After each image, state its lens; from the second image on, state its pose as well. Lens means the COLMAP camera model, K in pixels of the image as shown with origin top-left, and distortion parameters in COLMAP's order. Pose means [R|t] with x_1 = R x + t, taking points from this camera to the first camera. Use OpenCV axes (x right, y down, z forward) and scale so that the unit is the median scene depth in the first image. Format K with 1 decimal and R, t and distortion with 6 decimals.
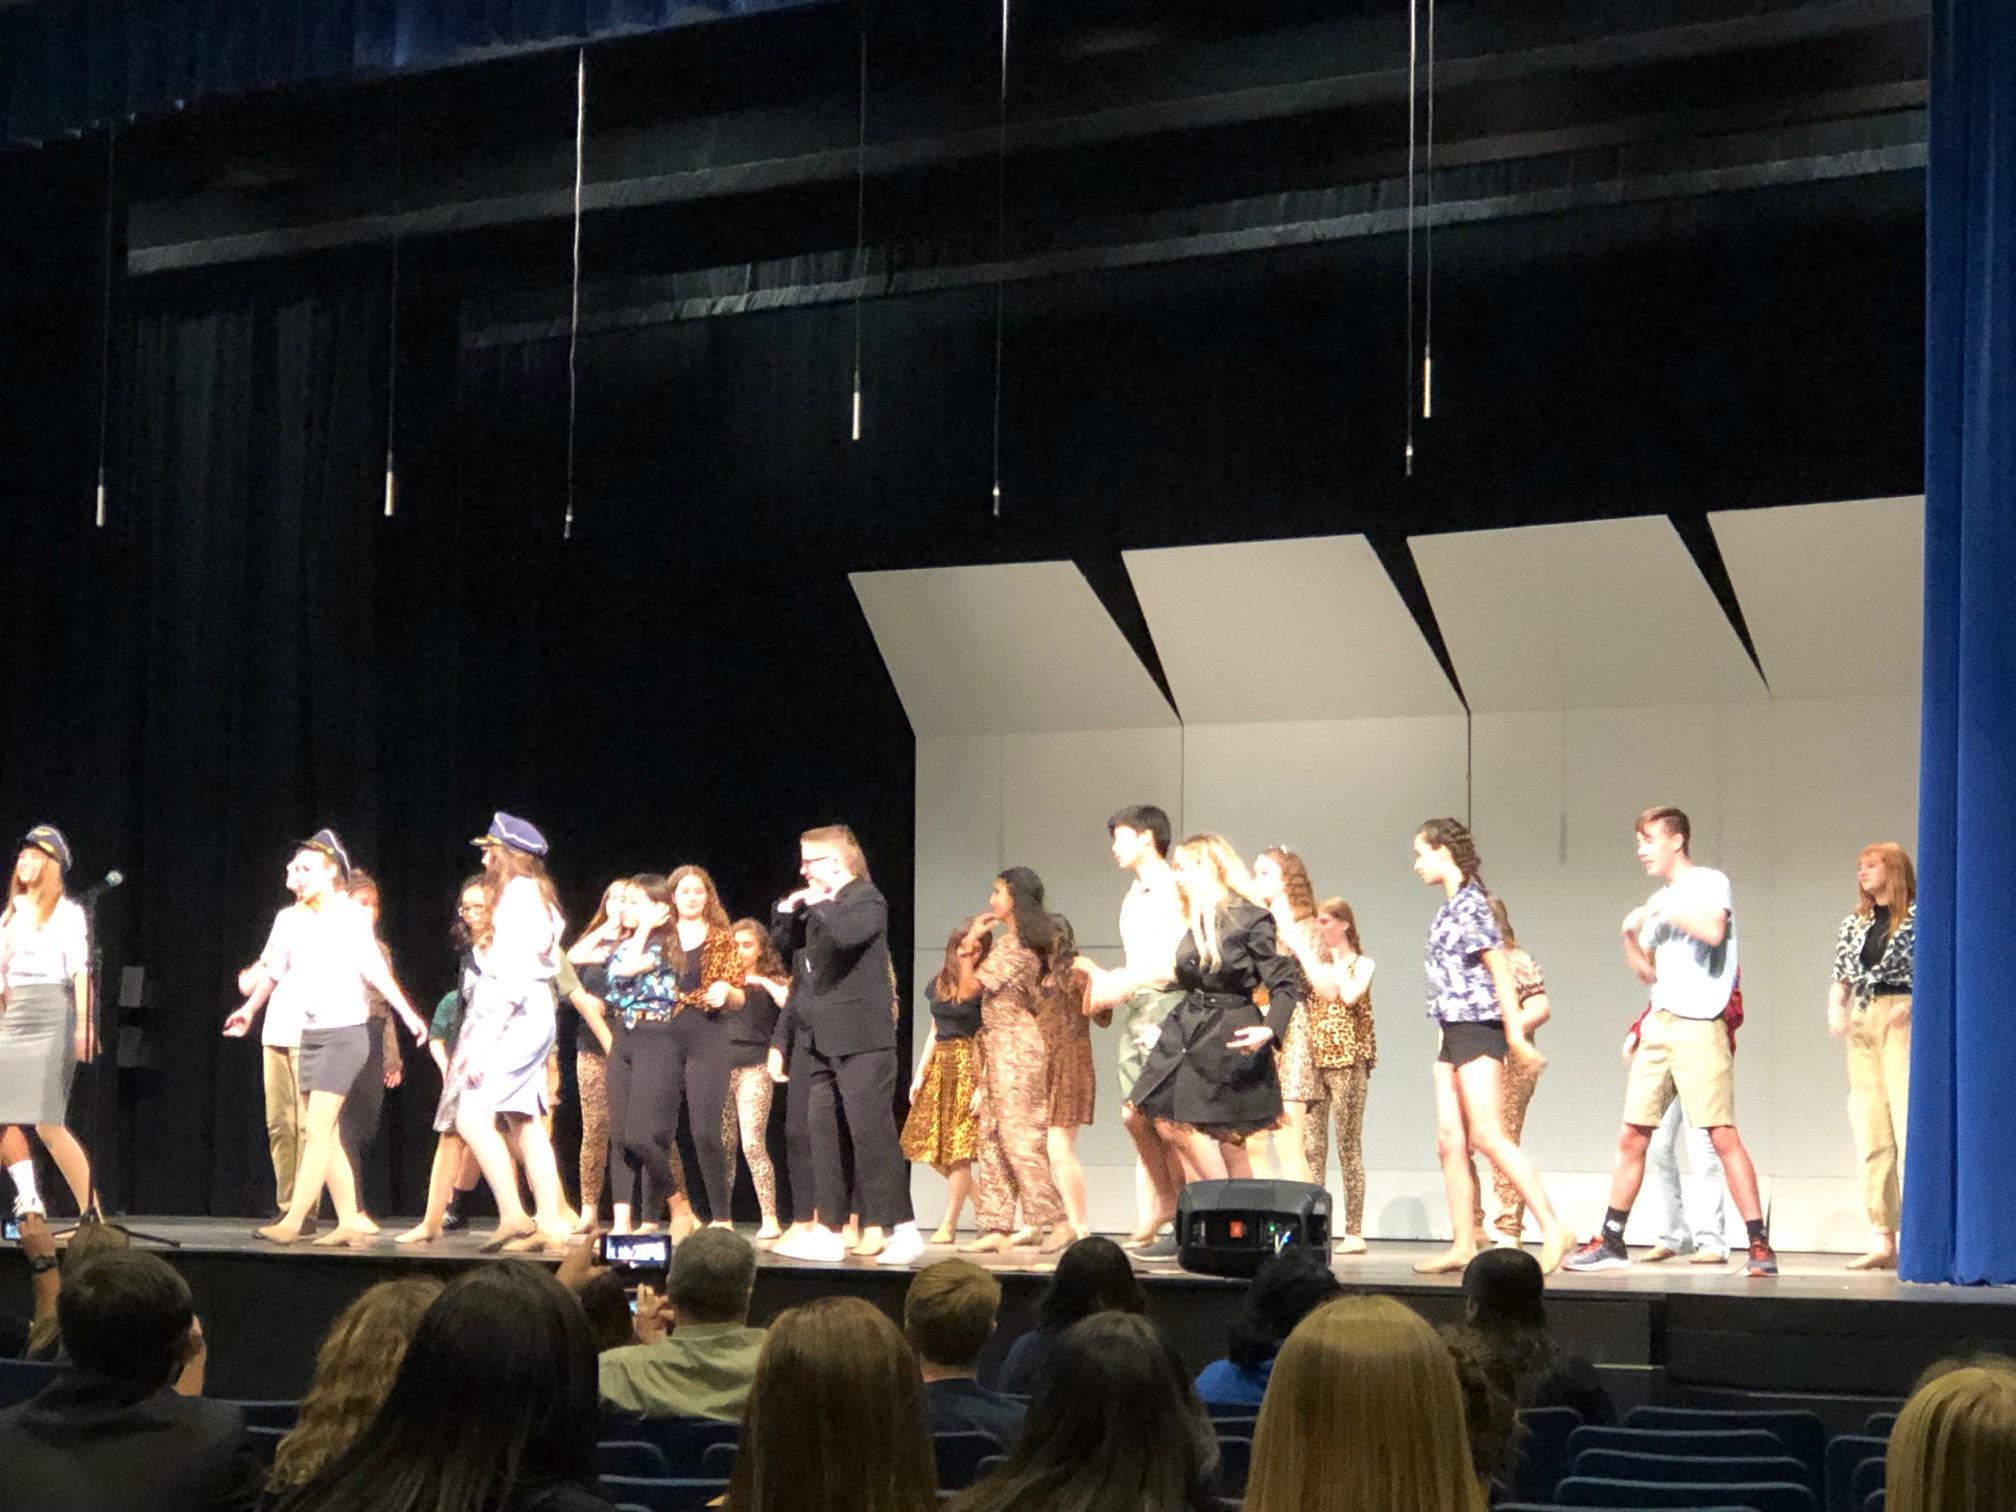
lens RADIAL K [[5175.5, 0, 1008.0], [0, 5175.5, 756.0], [0, 0, 1]] dist [-0.590712, 8.717035]
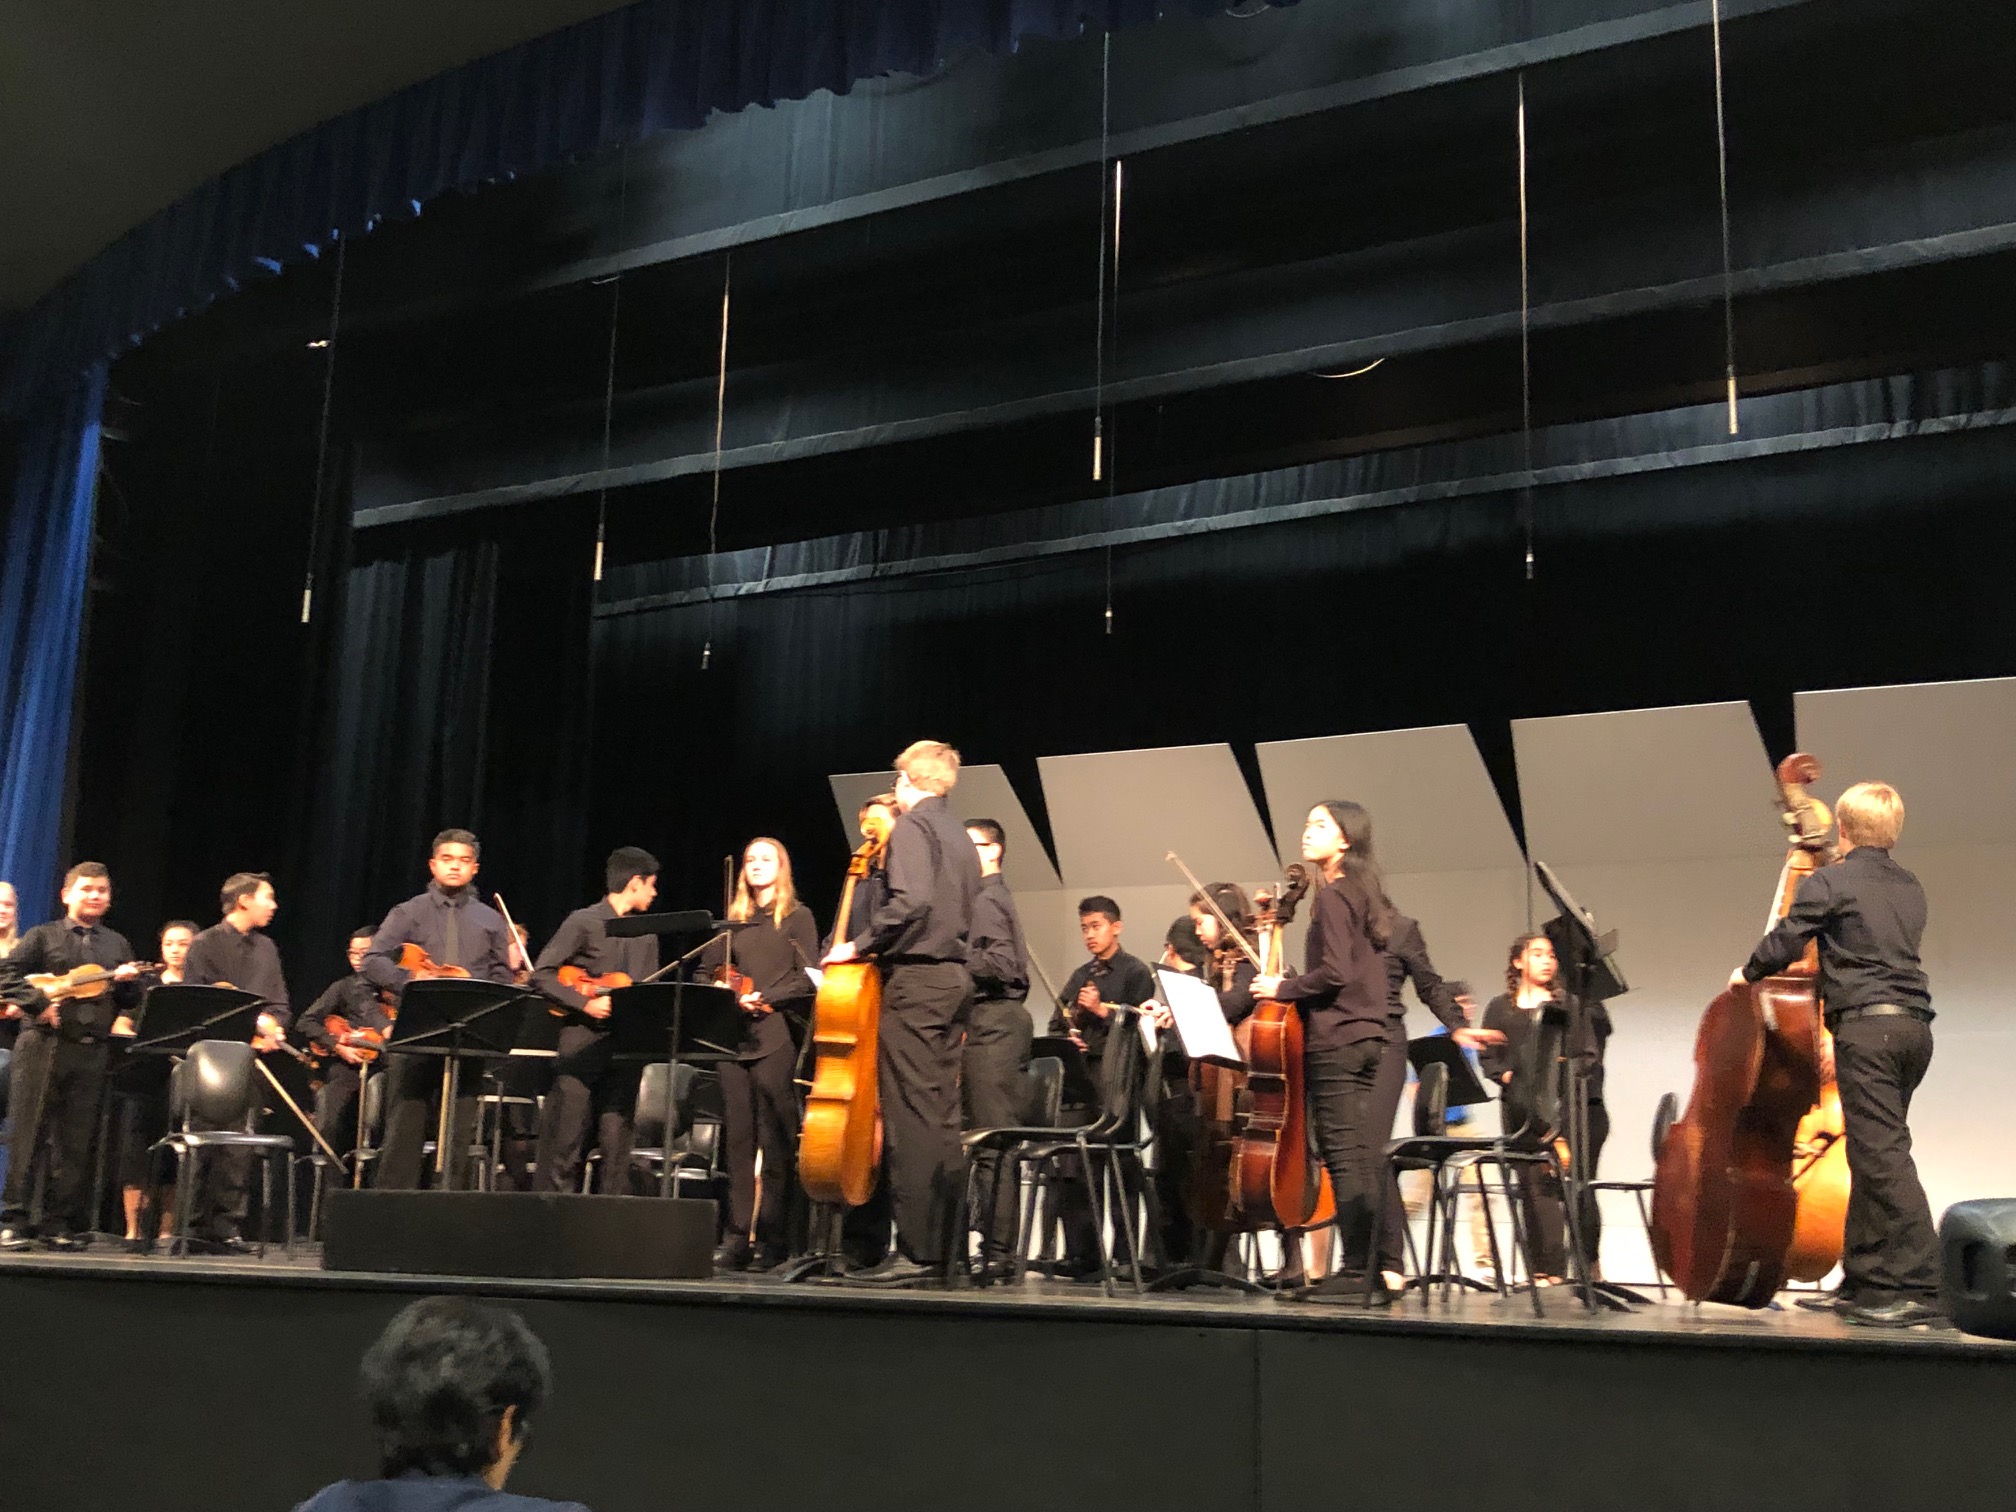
lens RADIAL K [[2207.0, 0, 1008.0], [0, 2207.0, 756.0], [0, 0, 1]] dist [-0.004616, -0.137300]
pose [[0.985490, 0.039104, 0.165170, -0.084765], [-0.017975, 0.991671, -0.127535, 0.034636], [-0.168781, 0.122716, 0.977985, 0.412146]]
